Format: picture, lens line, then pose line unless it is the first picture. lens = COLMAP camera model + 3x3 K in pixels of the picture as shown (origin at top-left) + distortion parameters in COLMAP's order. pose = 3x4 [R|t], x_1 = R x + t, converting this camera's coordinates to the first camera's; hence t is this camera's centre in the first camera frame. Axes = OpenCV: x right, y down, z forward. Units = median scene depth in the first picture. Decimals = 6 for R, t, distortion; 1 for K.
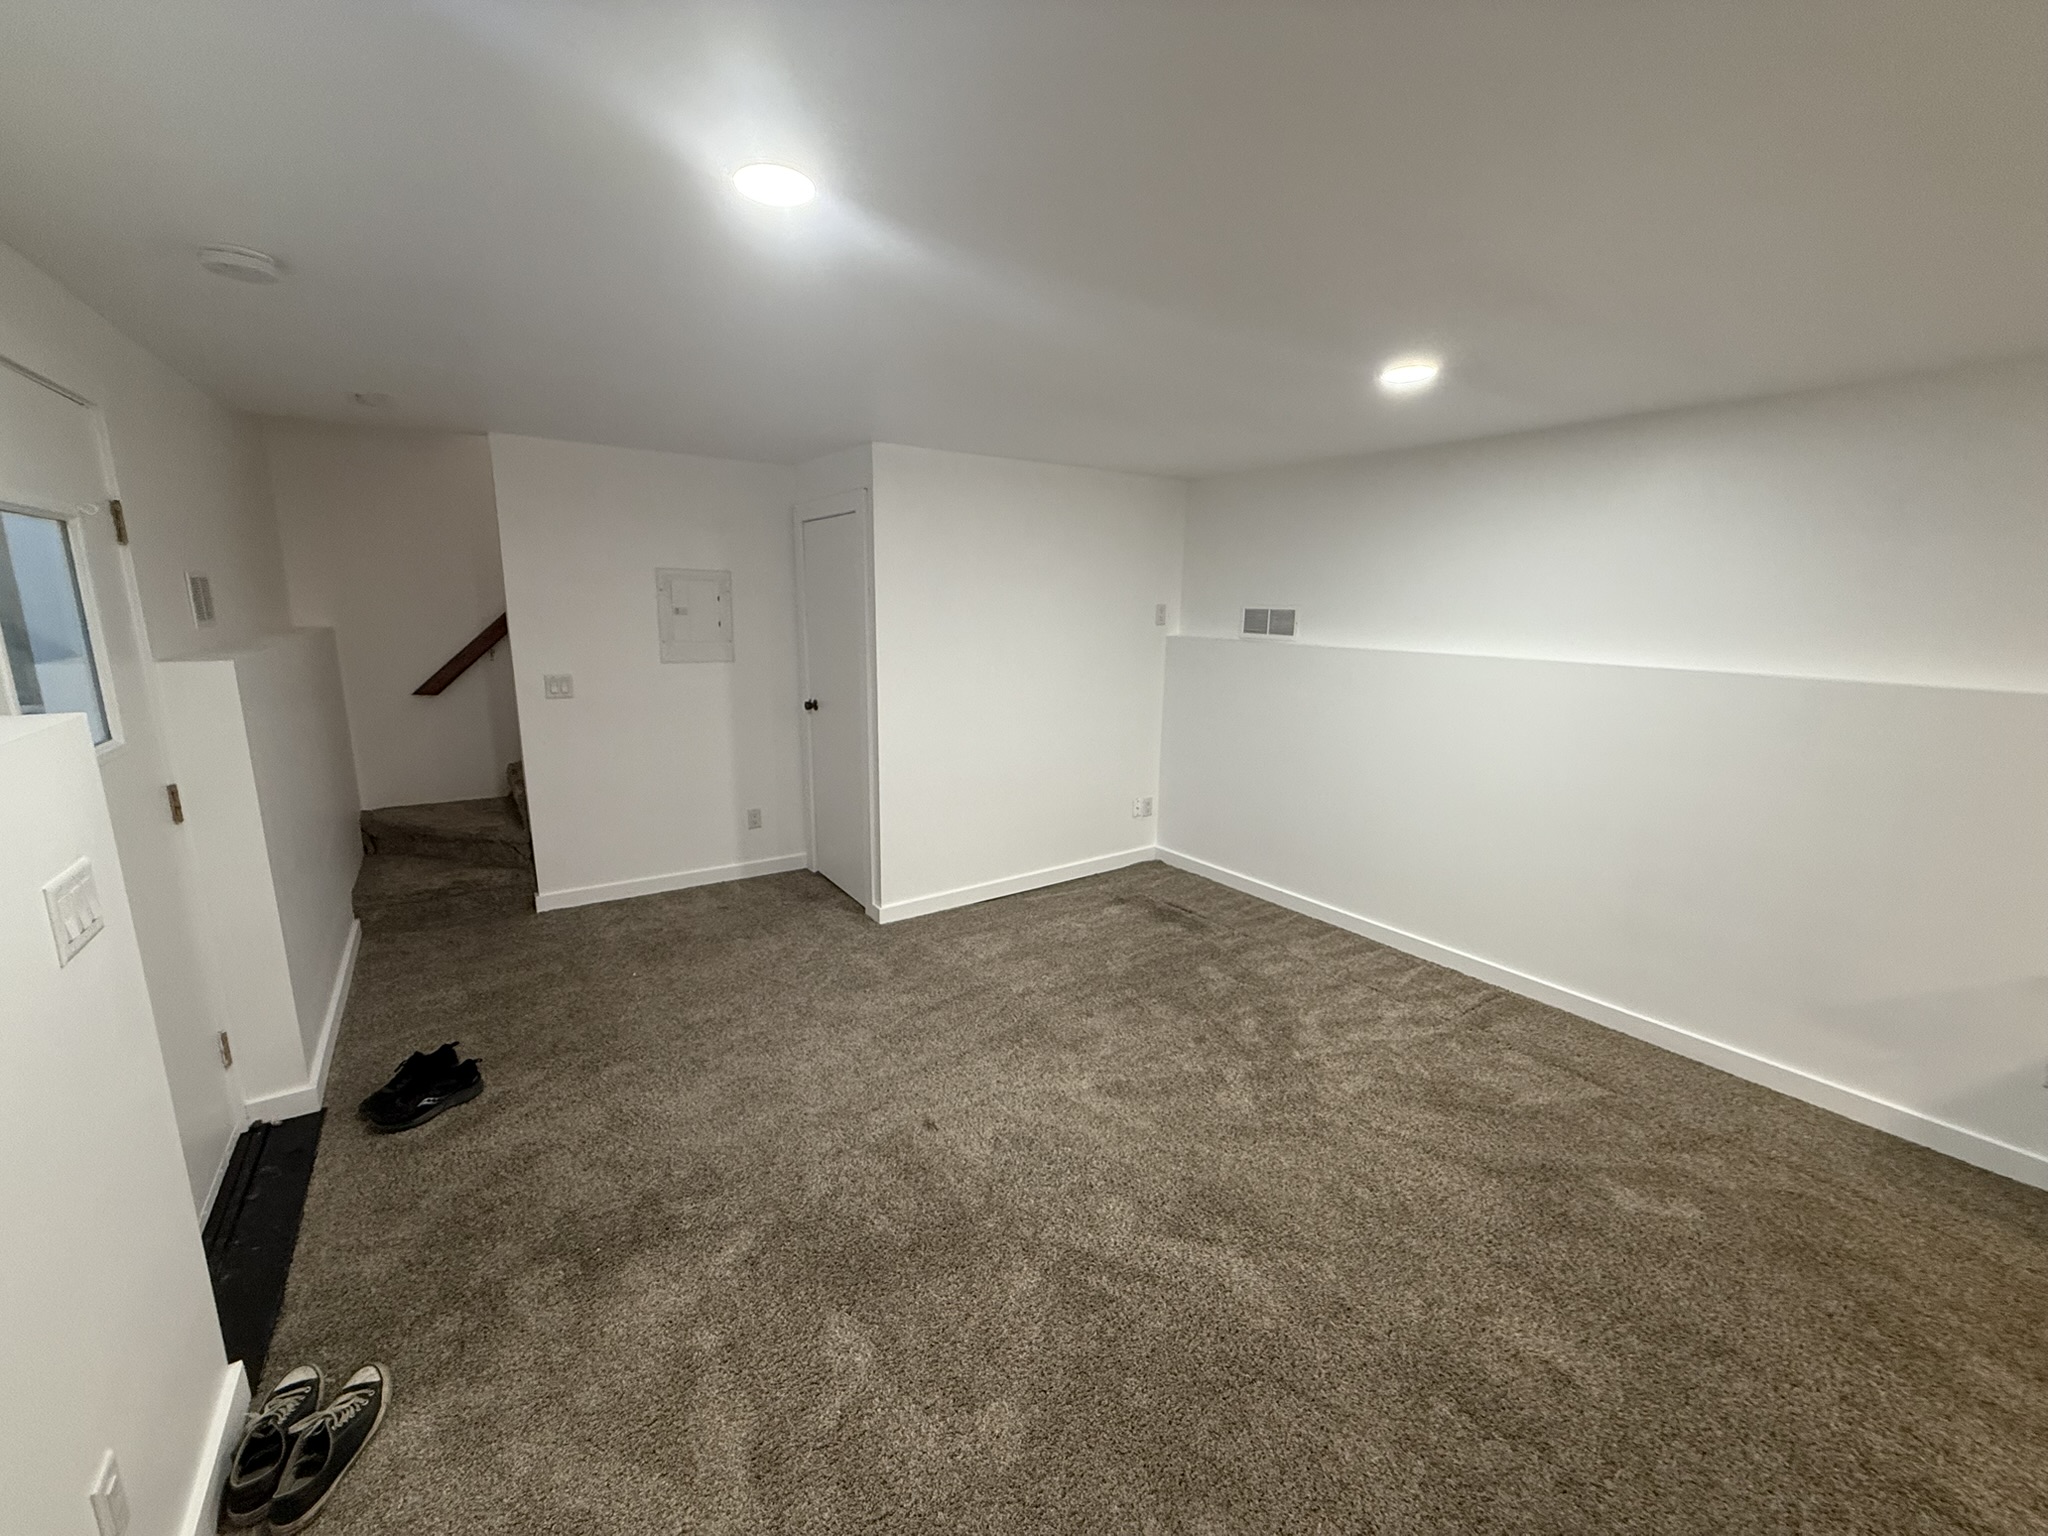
lens RADIAL K [[817.4, 0, 1019.6], [0, 817.4, 766.6], [0, 0, 1]] dist [-0.000697, 0.000028]
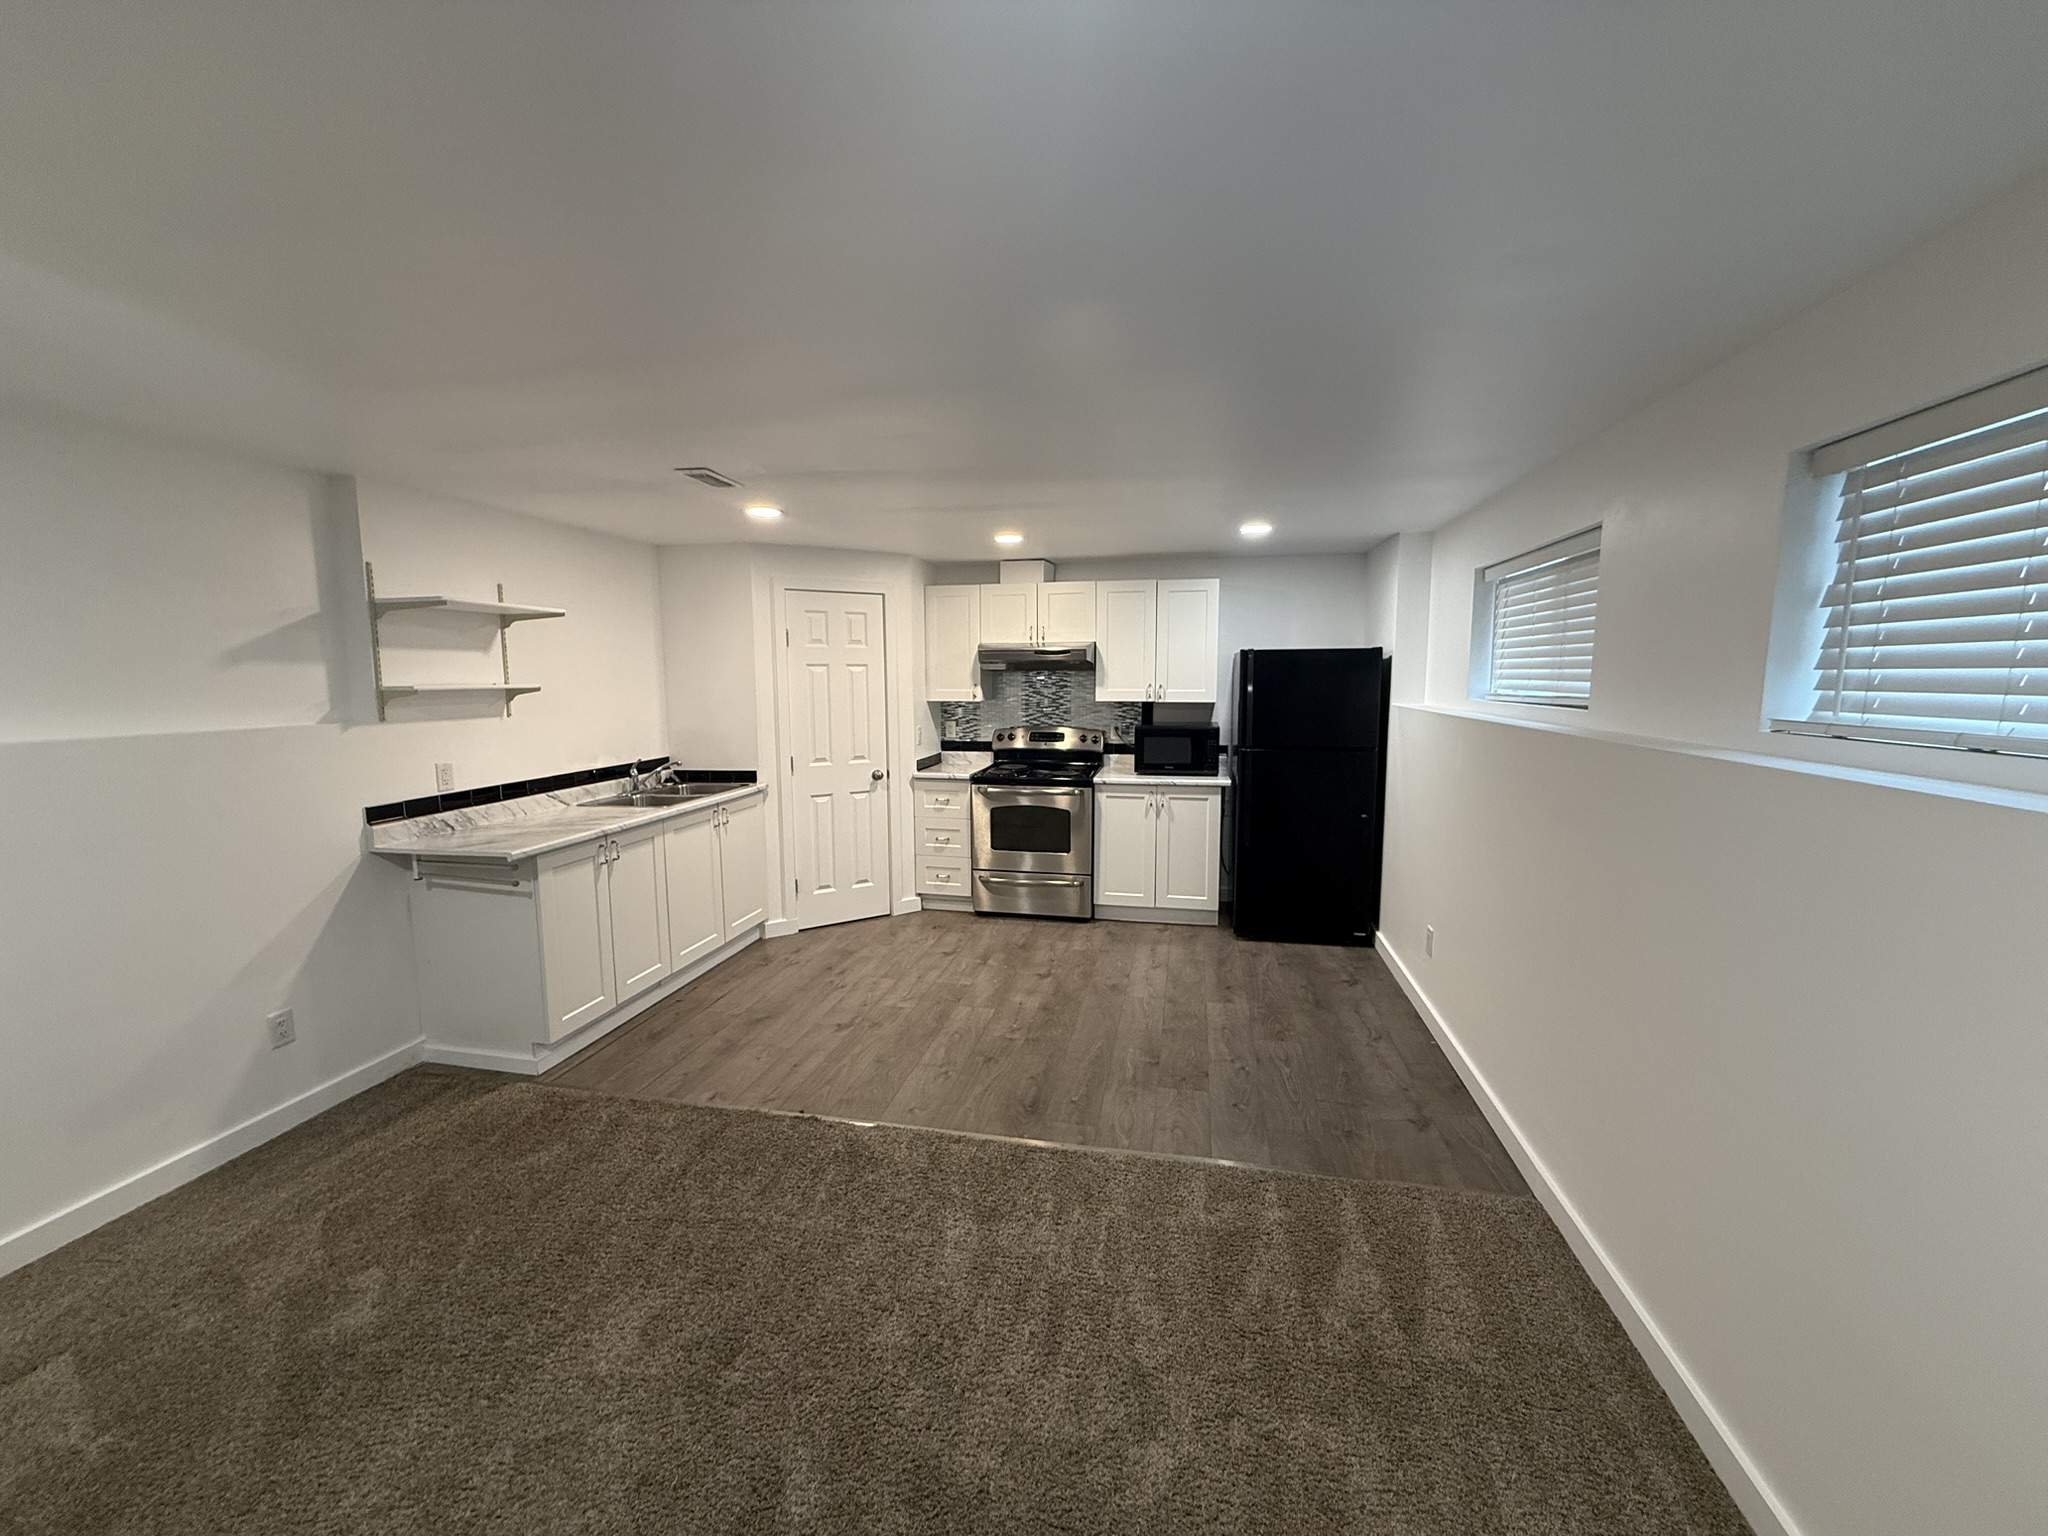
lens RADIAL K [[817.4, 0, 1019.0], [0, 817.4, 767.6], [0, 0, 1]] dist [-0.000697, 0.000028]
pose [[-0.693485, -0.096235, 0.714015, -0.316390], [0.137705, 0.955064, 0.262469, -0.164228], [-0.707189, 0.280342, -0.649070, 0.841055]]
